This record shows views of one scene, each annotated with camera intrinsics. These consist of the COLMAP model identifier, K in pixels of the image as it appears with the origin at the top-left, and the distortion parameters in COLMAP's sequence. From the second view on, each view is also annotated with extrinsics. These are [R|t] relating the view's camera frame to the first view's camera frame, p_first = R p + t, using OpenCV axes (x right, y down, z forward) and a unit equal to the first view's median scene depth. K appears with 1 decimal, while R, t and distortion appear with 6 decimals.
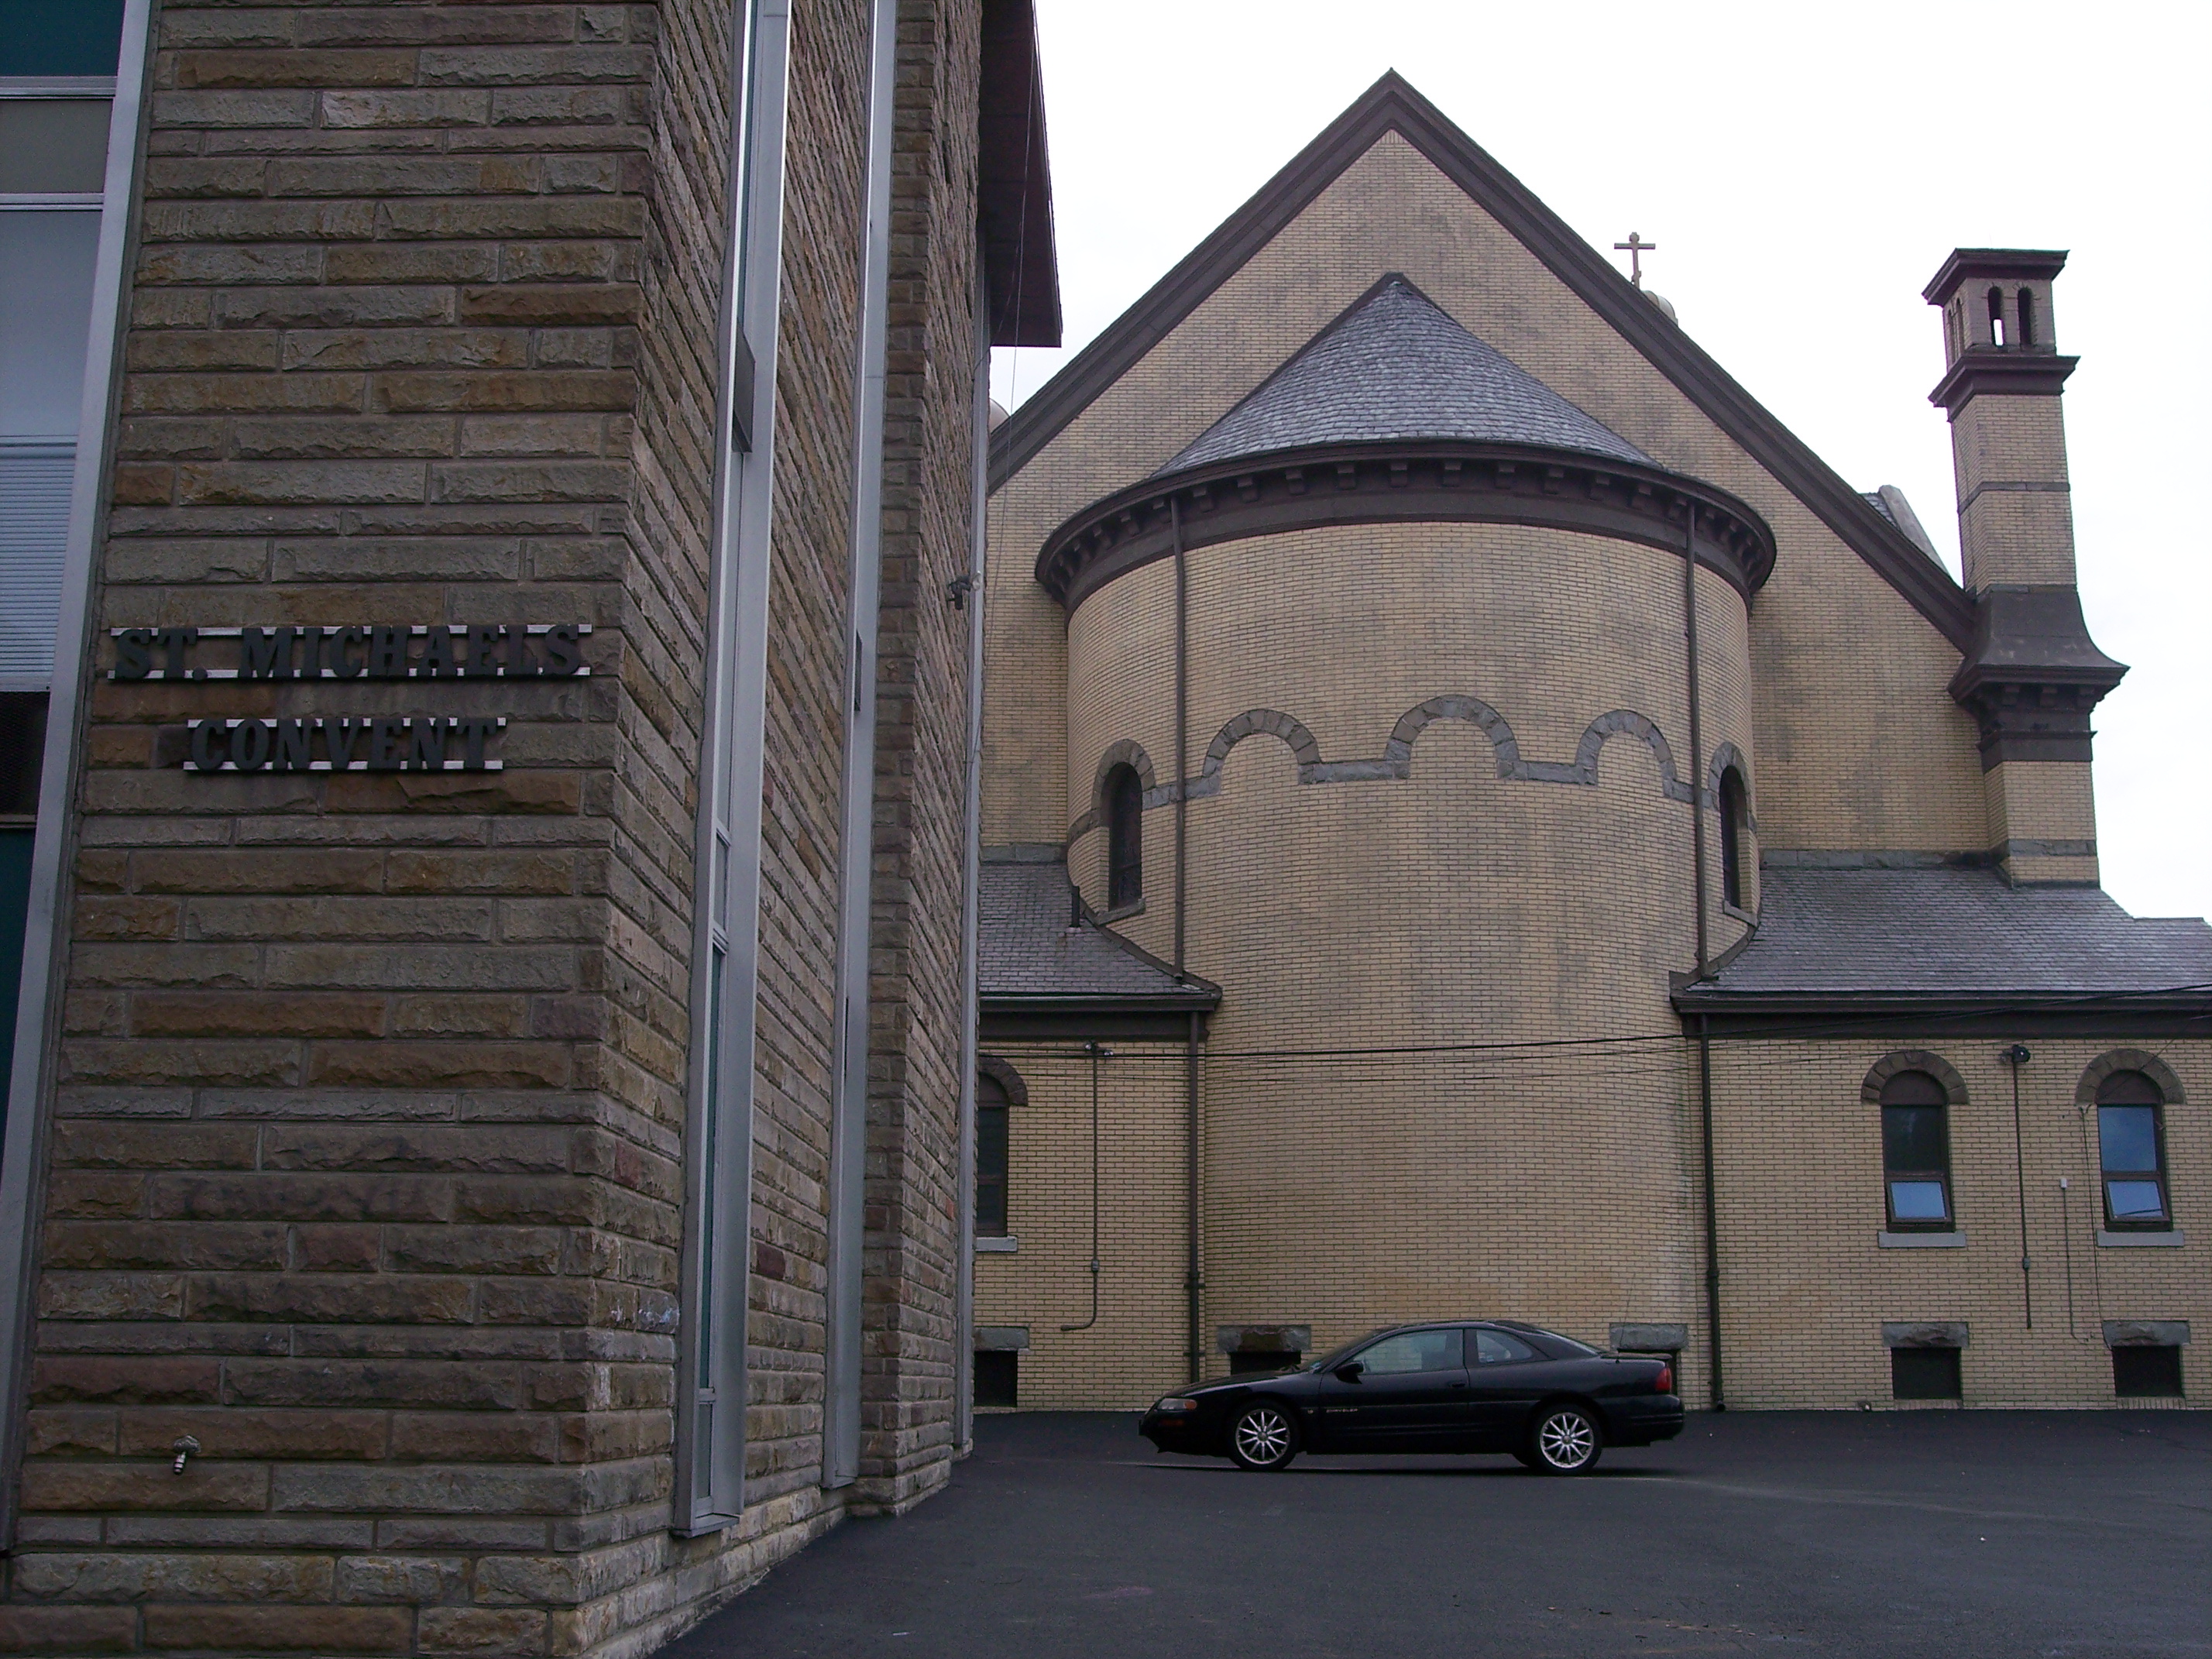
lens RADIAL K [[2536.6, 0, 1106.0], [0, 2536.6, 829.5], [0, 0, 1]] dist [-0.151741, 0.274888]
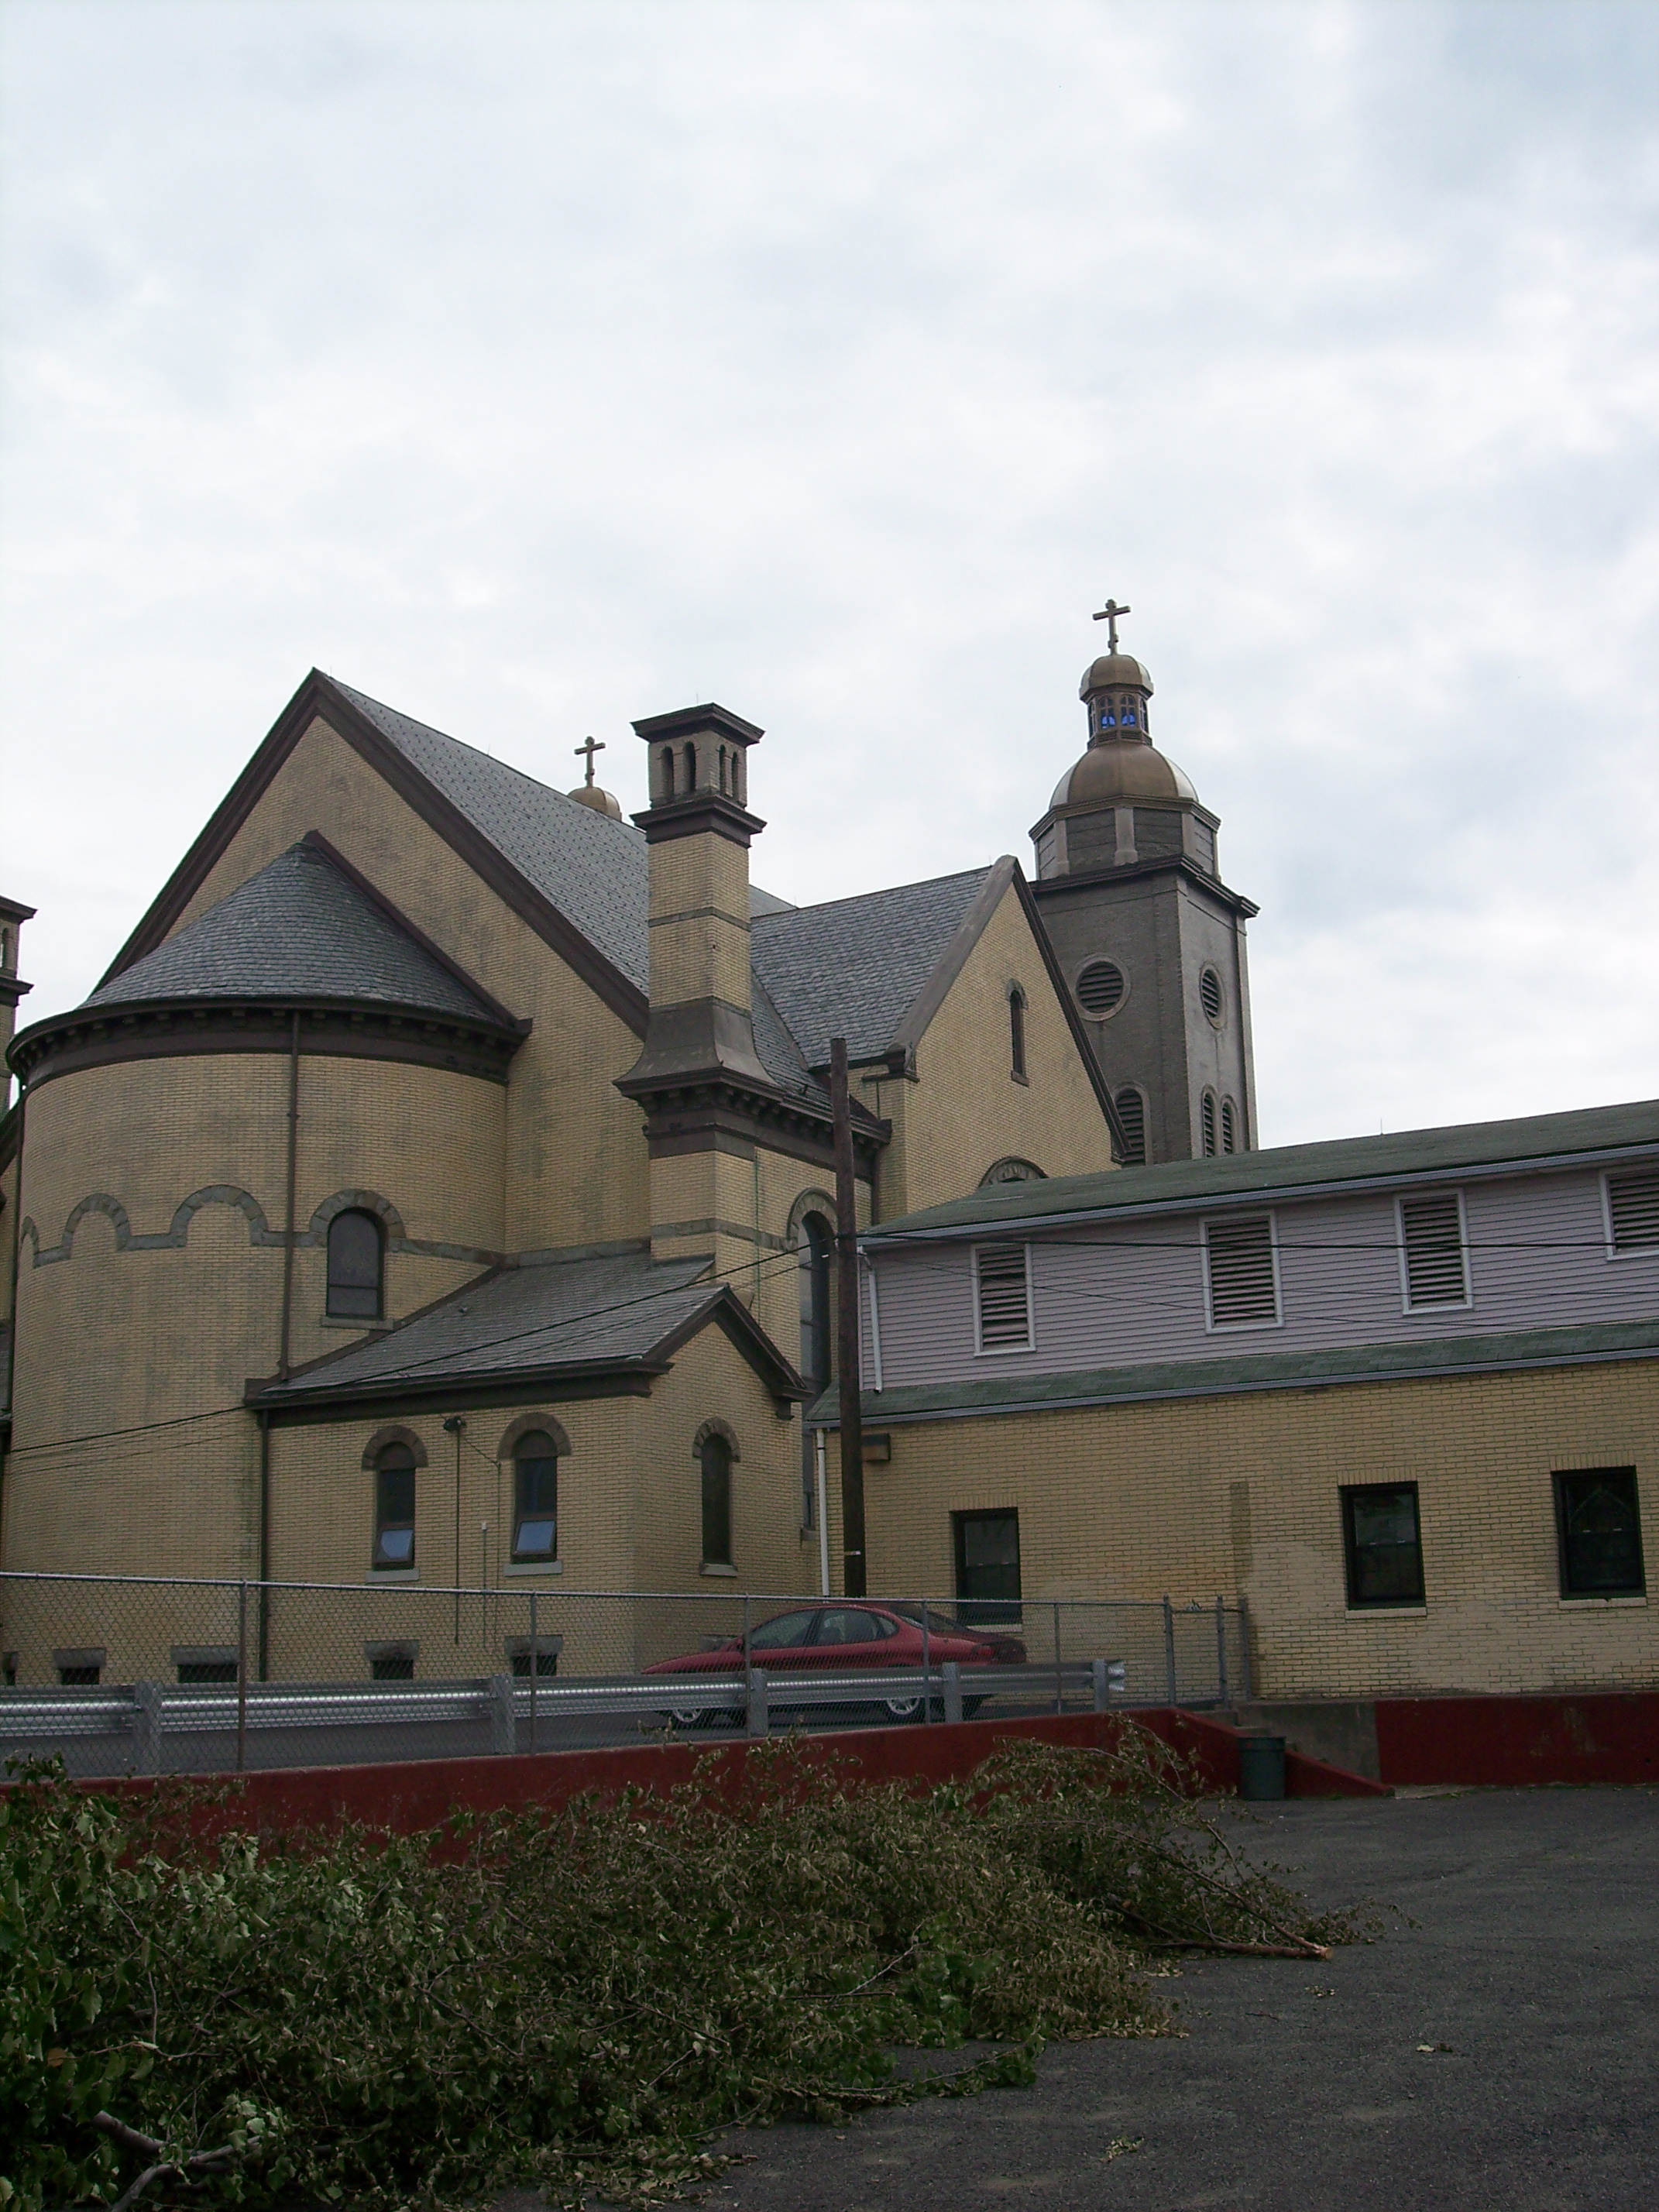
lens RADIAL K [[2536.6, 0, 829.5], [0, 2536.6, 1106.0], [0, 0, 1]] dist [-0.151741, 0.274888]
pose [[0.864194, -0.138570, -0.483702, 1.148395], [0.133777, 0.990007, -0.044606, 0.014082], [0.485050, -0.026160, 0.874095, -0.004905]]
